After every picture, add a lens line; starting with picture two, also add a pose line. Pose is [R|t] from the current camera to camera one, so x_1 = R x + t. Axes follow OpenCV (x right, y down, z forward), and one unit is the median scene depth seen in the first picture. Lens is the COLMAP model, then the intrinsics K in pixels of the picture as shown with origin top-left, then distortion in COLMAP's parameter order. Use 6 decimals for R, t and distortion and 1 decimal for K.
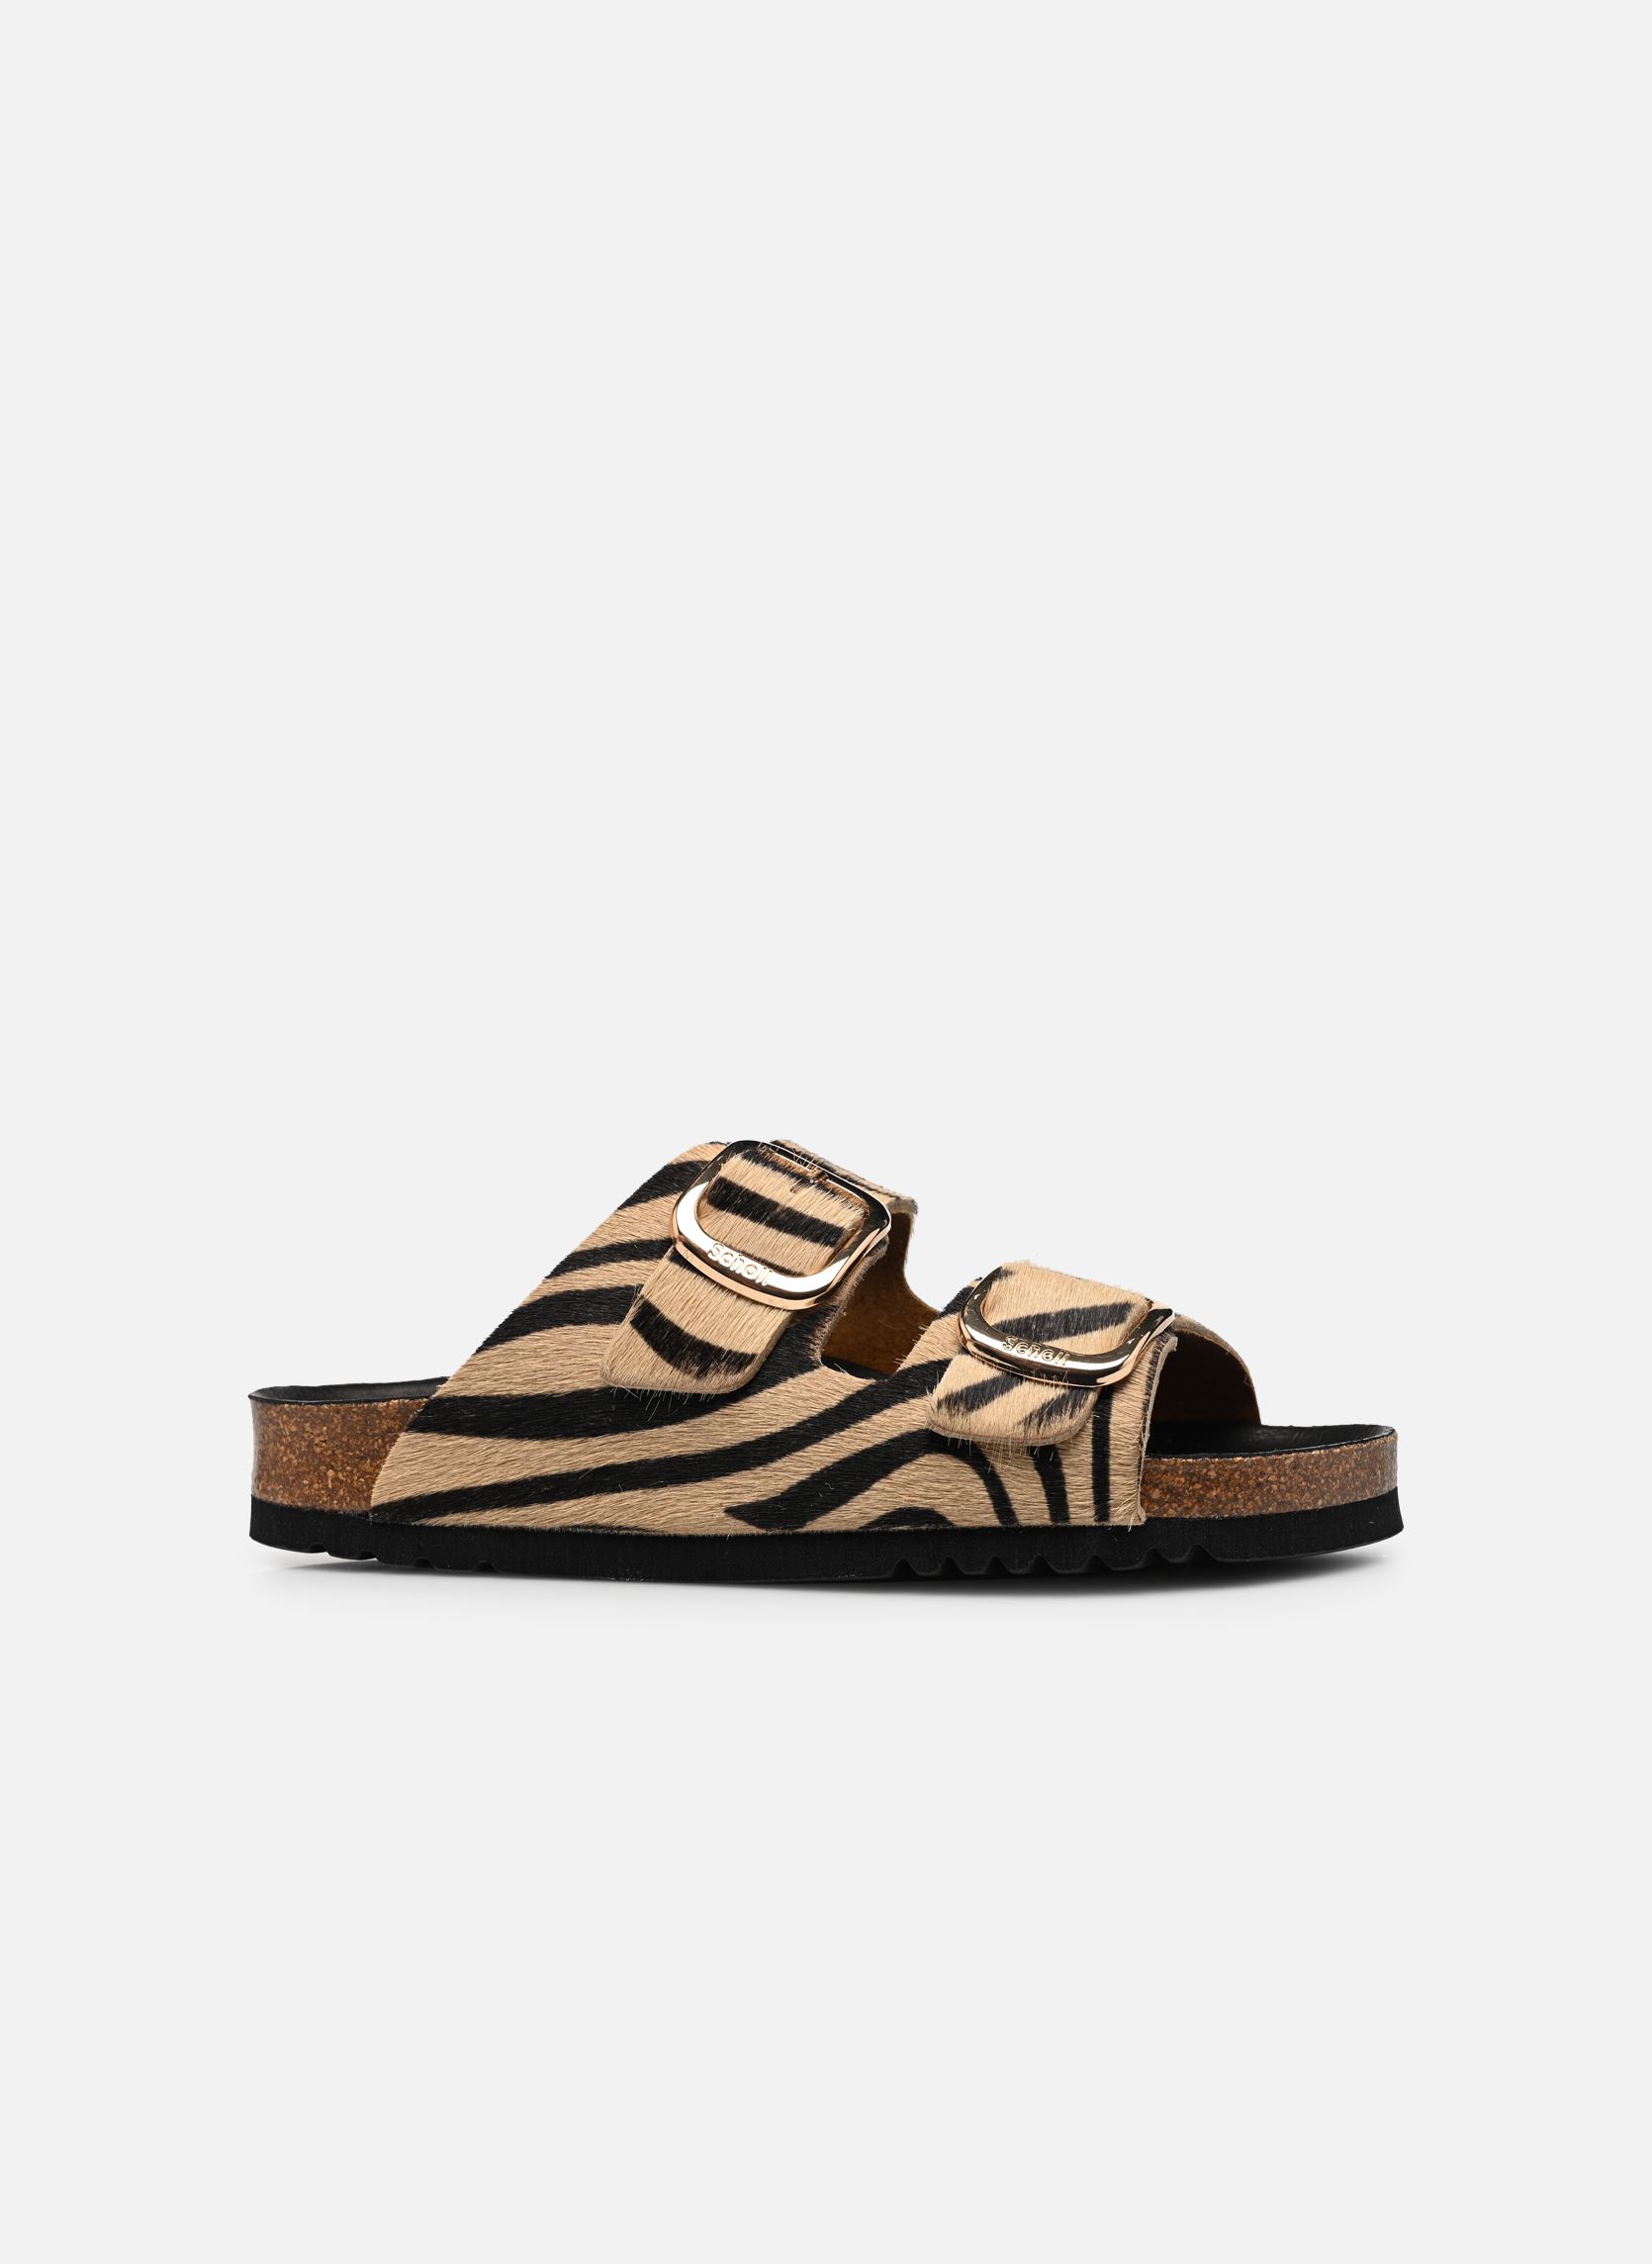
lens RADIAL K [[7109.9, 0, 824.0], [0, 7109.9, 1128.8], [0, 0, 1]] dist [0.189058, 0.000000]
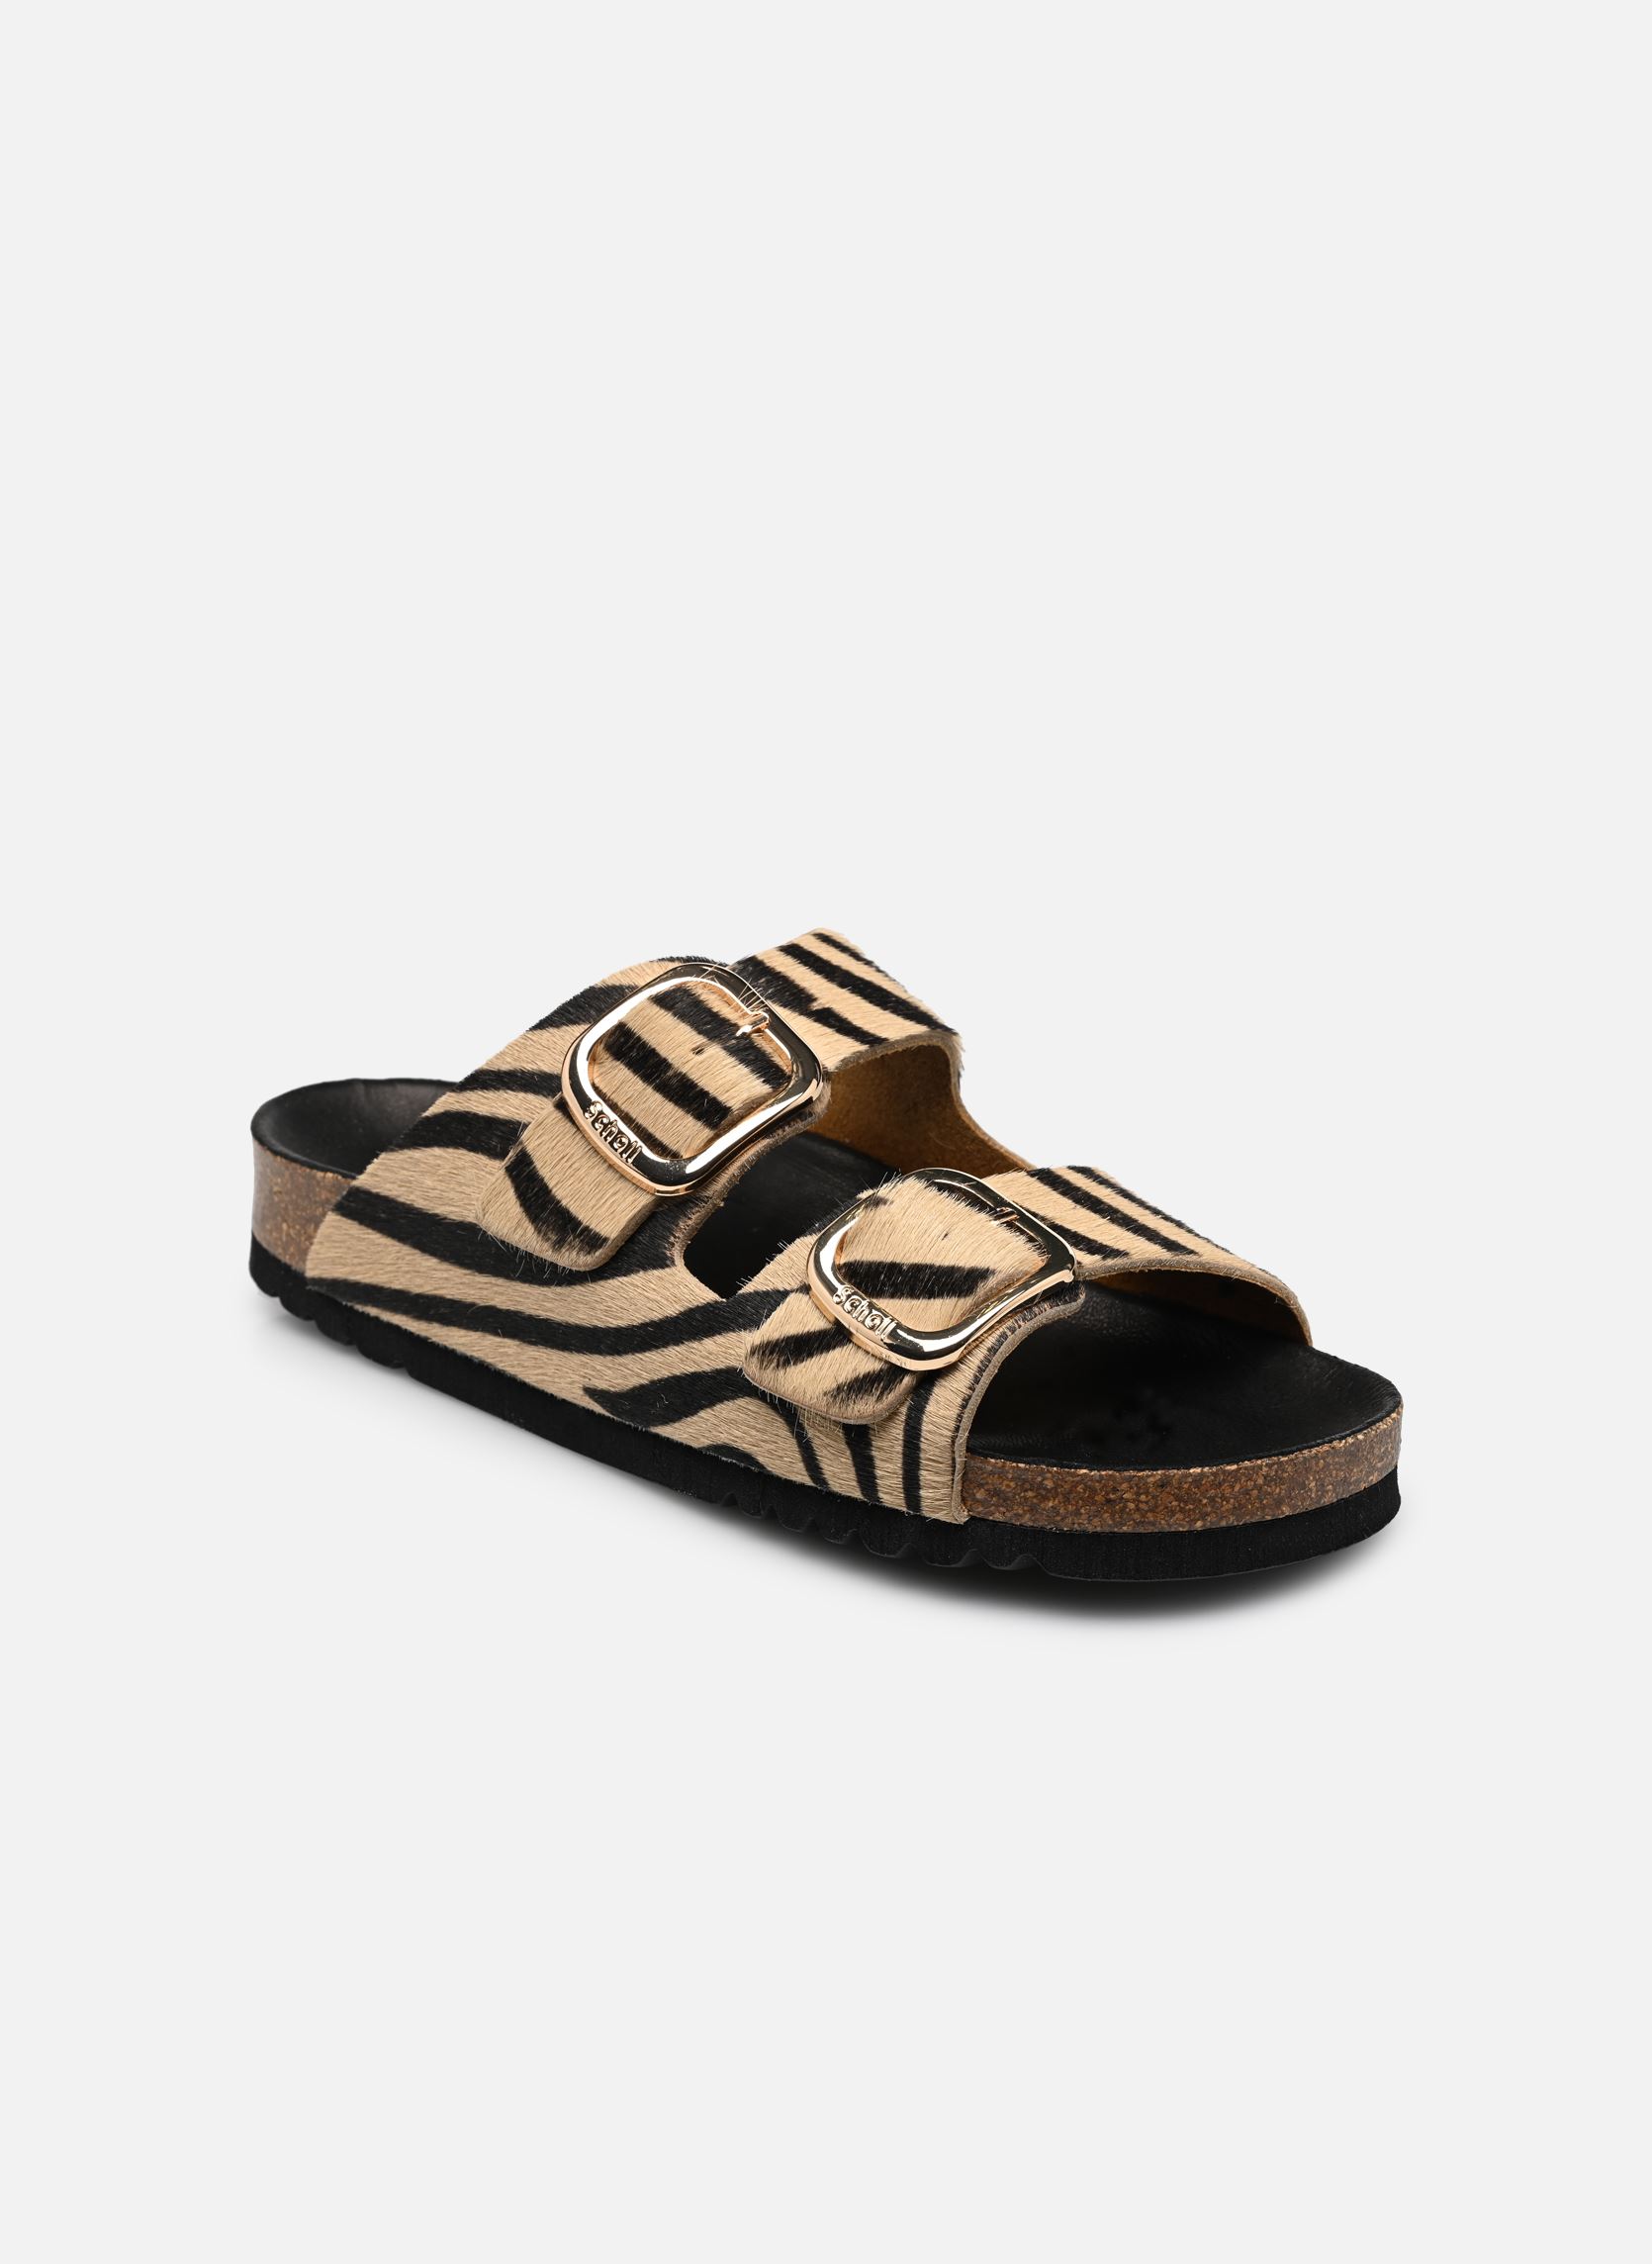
lens RADIAL K [[7109.9, 0, 827.7], [0, 7109.9, 1136.4], [0, 0, 1]] dist [0.189058, 0.000000]
pose [[0.802386, 0.235628, -0.548322, 0.495365], [0.000370, 0.918564, 0.395271, -0.330389], [0.596806, -0.317363, 0.736956, 0.363869]]
